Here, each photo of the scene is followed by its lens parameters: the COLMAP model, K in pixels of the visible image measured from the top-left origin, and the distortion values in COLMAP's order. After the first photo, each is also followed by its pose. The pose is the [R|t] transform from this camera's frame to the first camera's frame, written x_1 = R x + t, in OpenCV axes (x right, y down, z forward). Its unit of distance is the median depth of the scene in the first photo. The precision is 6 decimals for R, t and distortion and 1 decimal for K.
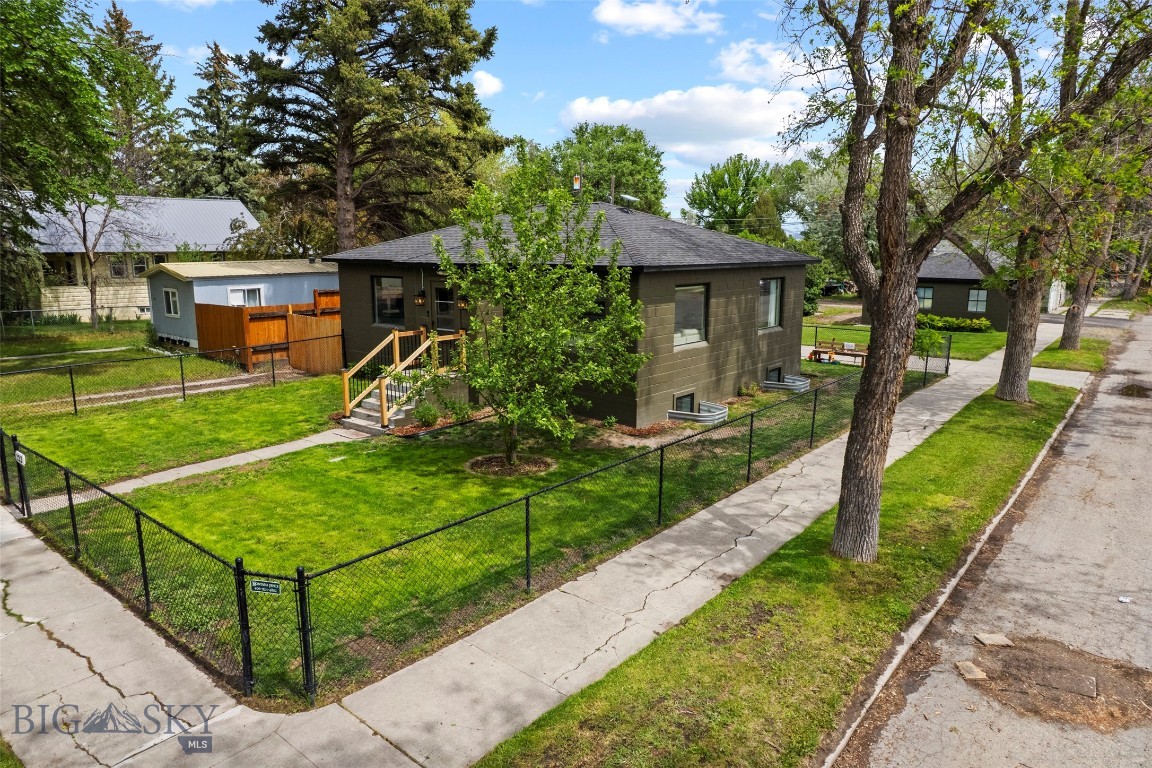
lens RADIAL K [[737.6, 0, 578.9], [0, 737.6, 386.0], [0, 0, 1]] dist [-0.072005, 0.062470]
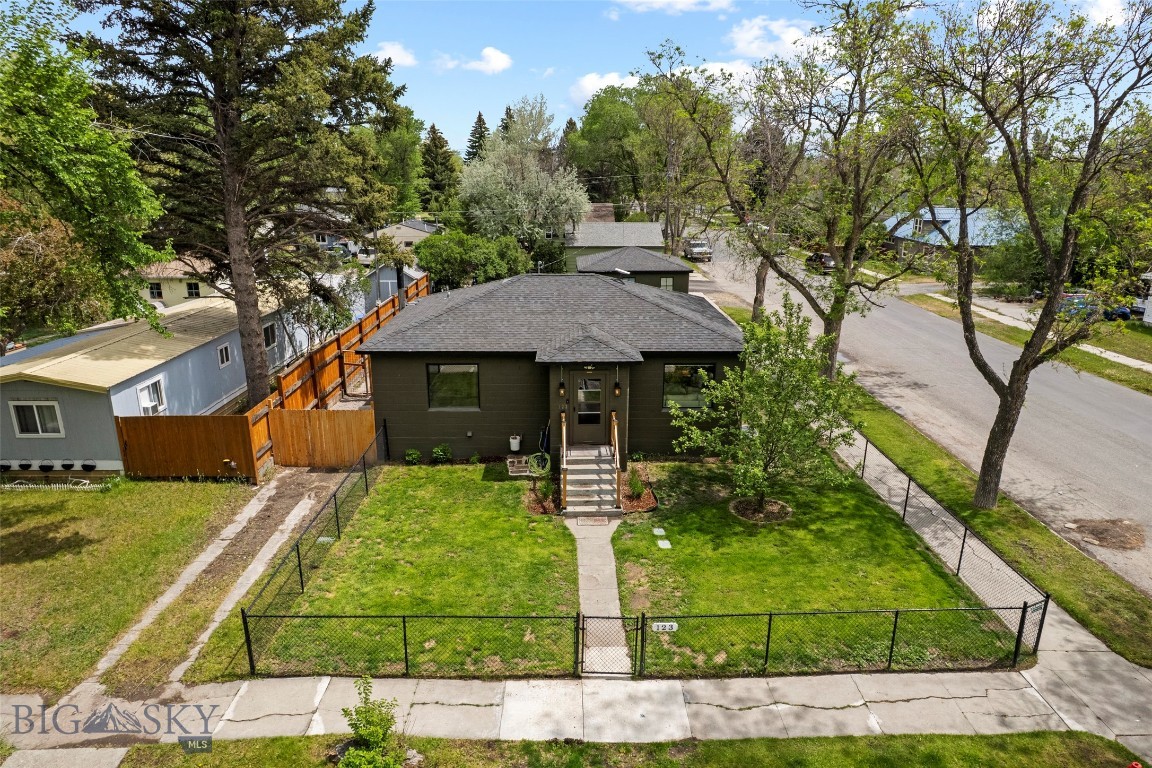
lens RADIAL K [[737.6, 0, 578.9], [0, 737.6, 386.0], [0, 0, 1]] dist [-0.072005, 0.062470]
pose [[0.759160, -0.181947, 0.624957, -0.627888], [0.122979, 0.982938, 0.136780, -0.191878], [-0.639181, -0.026981, 0.768583, 0.064431]]
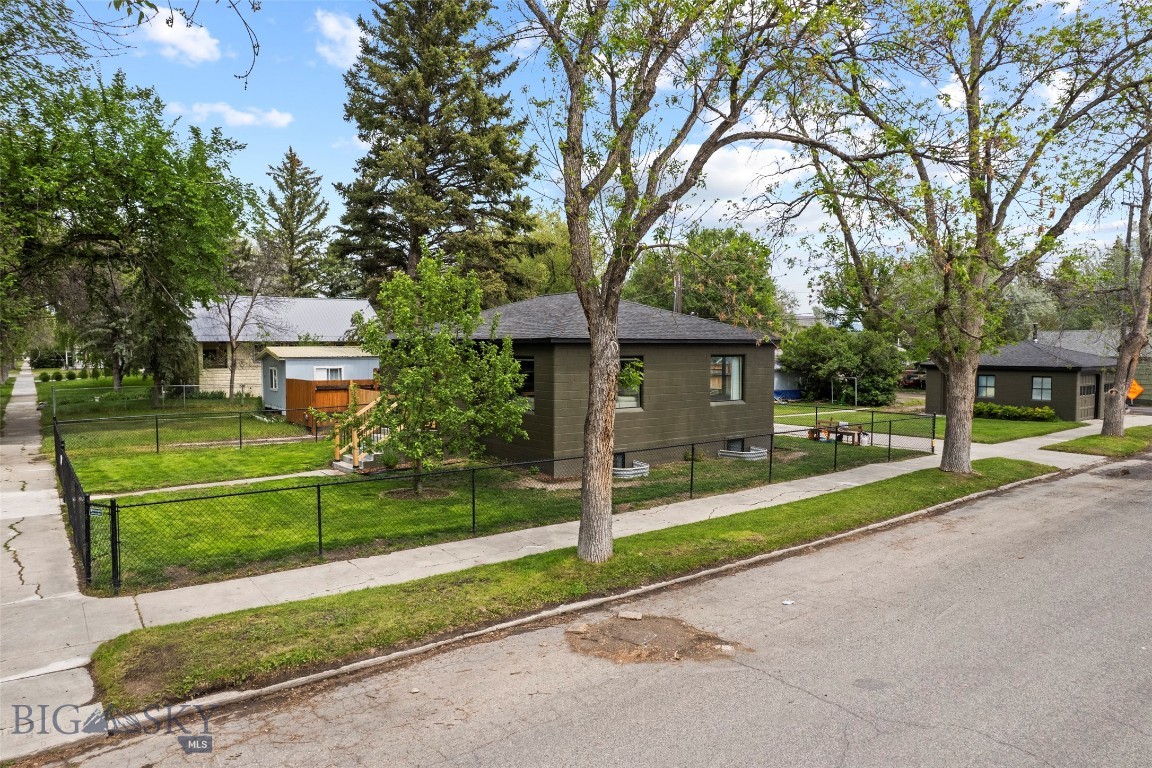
lens RADIAL K [[737.6, 0, 578.9], [0, 737.6, 386.0], [0, 0, 1]] dist [-0.072005, 0.062470]
pose [[0.974147, 0.010526, -0.225671, 0.229764], [-0.041345, 0.990350, -0.132279, 0.040904], [0.222100, 0.138190, 0.965181, -0.078269]]
